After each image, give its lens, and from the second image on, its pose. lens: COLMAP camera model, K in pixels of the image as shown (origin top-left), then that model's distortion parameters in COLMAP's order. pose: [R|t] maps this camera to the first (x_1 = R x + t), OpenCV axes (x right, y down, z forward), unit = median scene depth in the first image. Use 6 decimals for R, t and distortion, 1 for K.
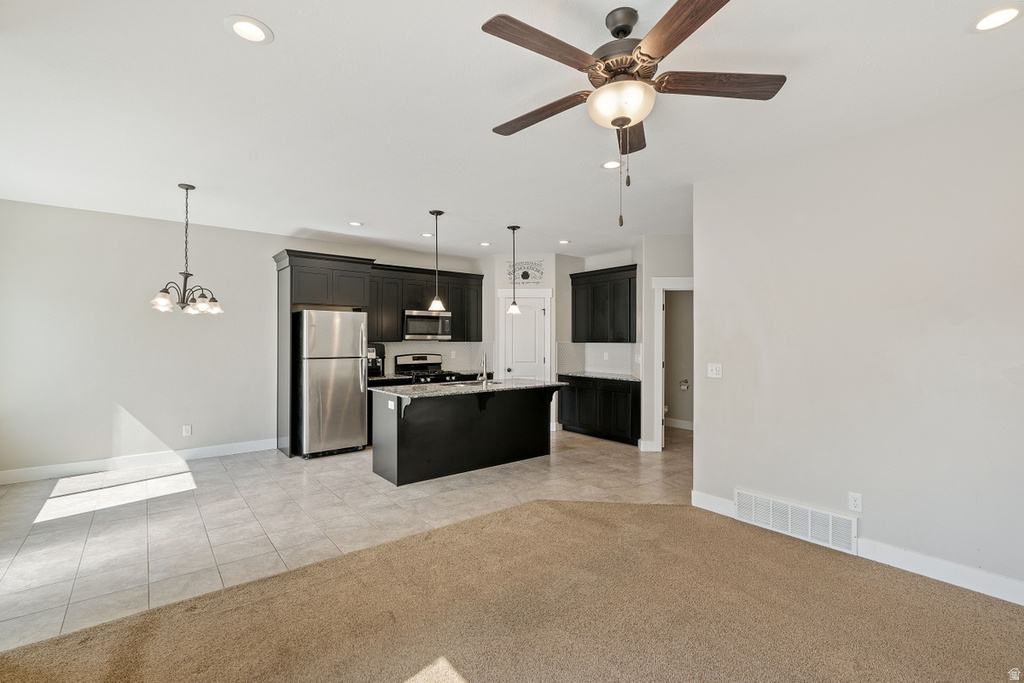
lens RADIAL K [[462.9, 0, 517.6], [0, 462.9, 344.3], [0, 0, 1]] dist [-0.000647, -0.000450]
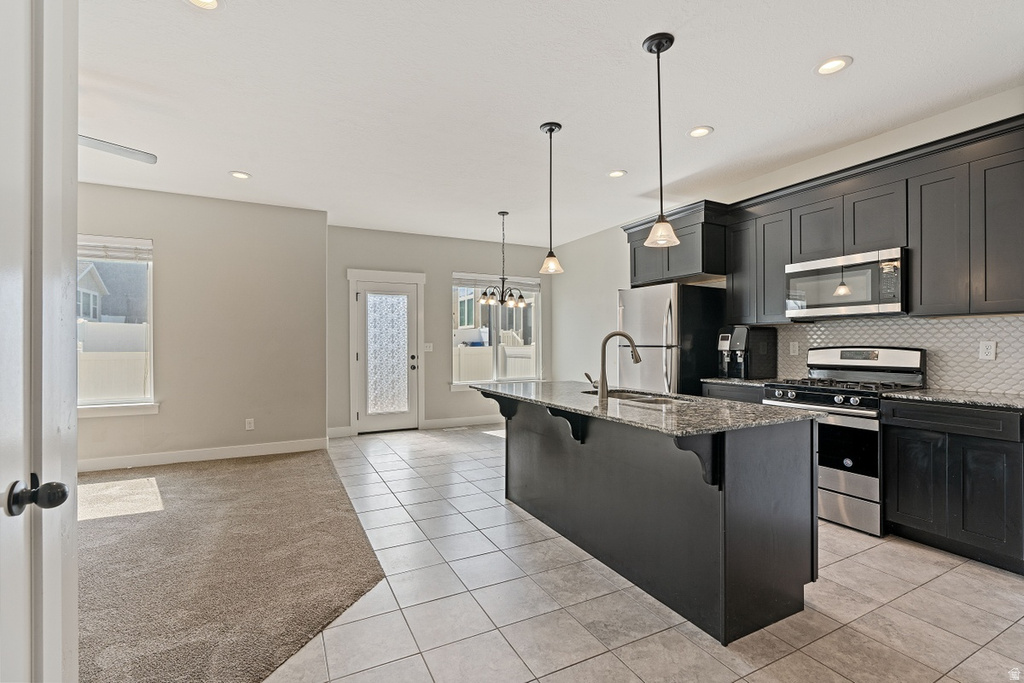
lens RADIAL K [[462.9, 0, 510.0], [0, 462.9, 343.0], [0, 0, 1]] dist [-0.000647, -0.000450]
pose [[-0.214141, -0.002788, -0.976799, 0.570727], [-0.008492, 0.999963, -0.000993, 0.034975], [0.976766, 0.008082, -0.214157, 1.247329]]
